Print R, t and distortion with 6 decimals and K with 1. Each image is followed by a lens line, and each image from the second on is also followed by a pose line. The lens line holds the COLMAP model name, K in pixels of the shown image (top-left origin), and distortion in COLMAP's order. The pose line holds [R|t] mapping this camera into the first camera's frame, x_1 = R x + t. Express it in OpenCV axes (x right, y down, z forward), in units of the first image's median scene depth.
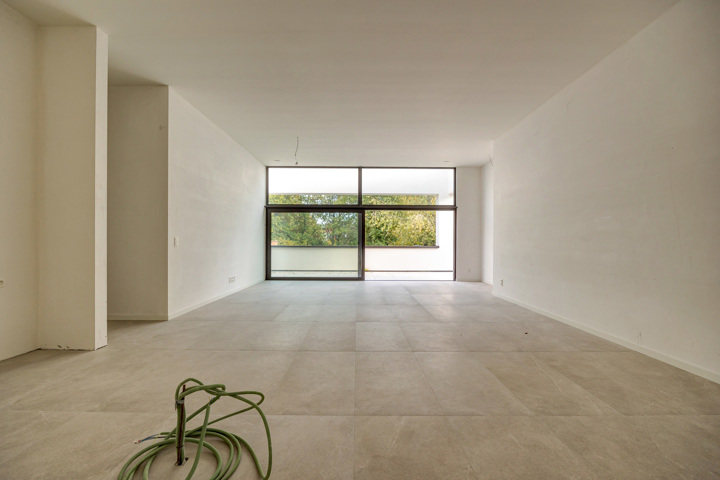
lens RADIAL K [[310.6, 0, 360.0], [0, 310.6, 241.3], [0, 0, 1]] dist [-0.011217, 0.000627]
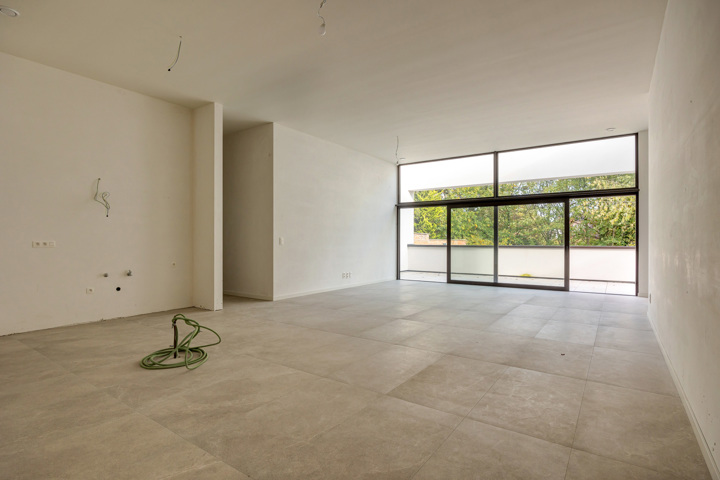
lens RADIAL K [[368.5, 0, 359.8], [0, 368.5, 240.5], [0, 0, 1]] dist [-0.004891, 0.000405]
pose [[0.818005, -0.004711, -0.575192, 0.275049], [0.005273, 0.999986, -0.000691, 0.000385], [0.575187, -0.002468, 0.818018, -0.033588]]
